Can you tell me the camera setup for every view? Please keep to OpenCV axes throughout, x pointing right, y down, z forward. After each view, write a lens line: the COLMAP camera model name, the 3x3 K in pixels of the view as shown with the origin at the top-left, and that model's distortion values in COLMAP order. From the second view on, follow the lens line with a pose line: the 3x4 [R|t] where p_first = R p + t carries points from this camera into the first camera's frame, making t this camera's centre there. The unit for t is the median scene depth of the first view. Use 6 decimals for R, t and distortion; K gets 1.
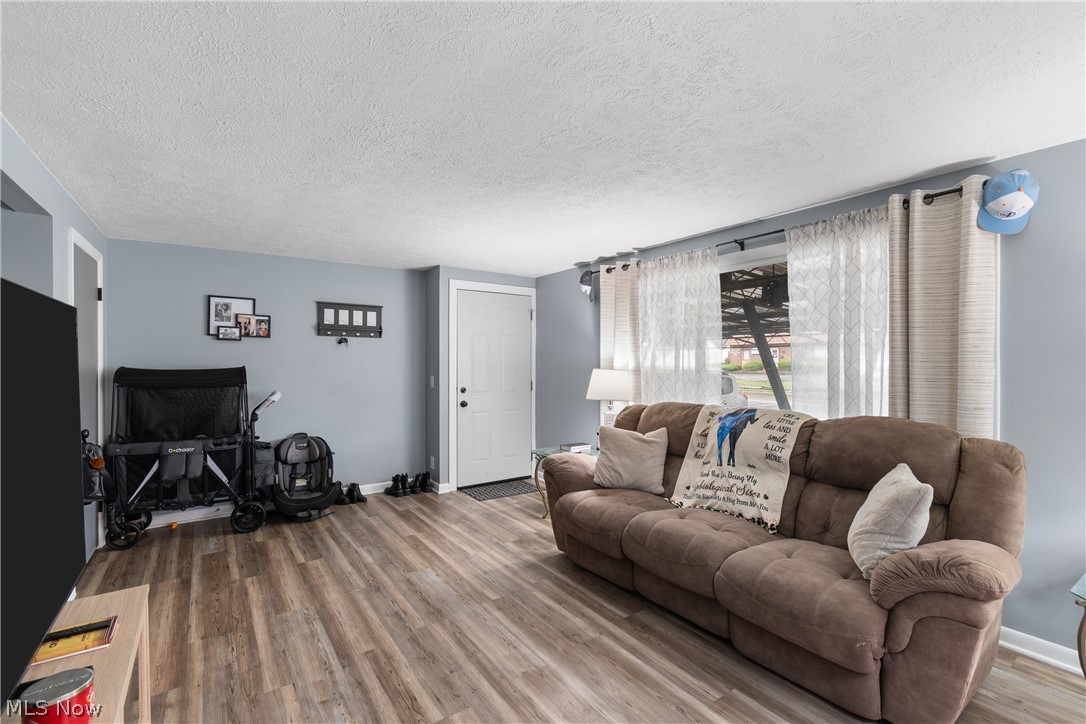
lens RADIAL K [[488.0, 0, 541.2], [0, 488.0, 363.8], [0, 0, 1]] dist [0.000863, 0.000009]
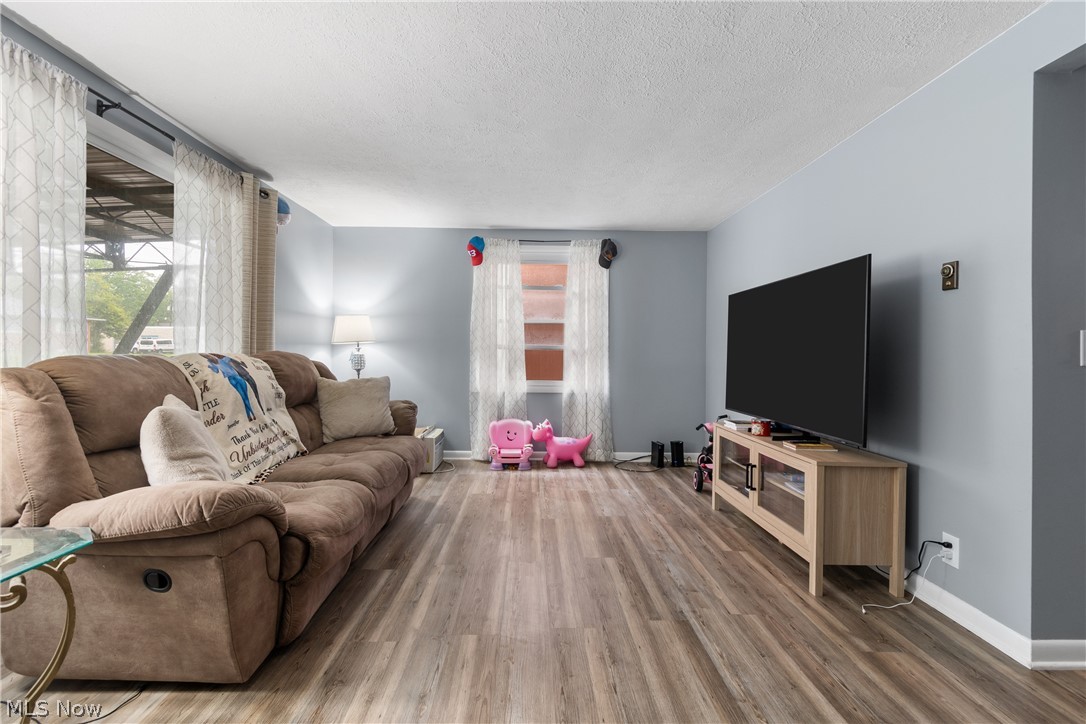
lens RADIAL K [[488.0, 0, 541.3], [0, 488.0, 355.7], [0, 0, 1]] dist [0.000863, 0.000009]
pose [[-0.837659, -0.011286, 0.546077, -0.612087], [-0.007417, 0.999929, 0.009287, 0.104367], [-0.546143, 0.003729, -0.837683, 1.727449]]
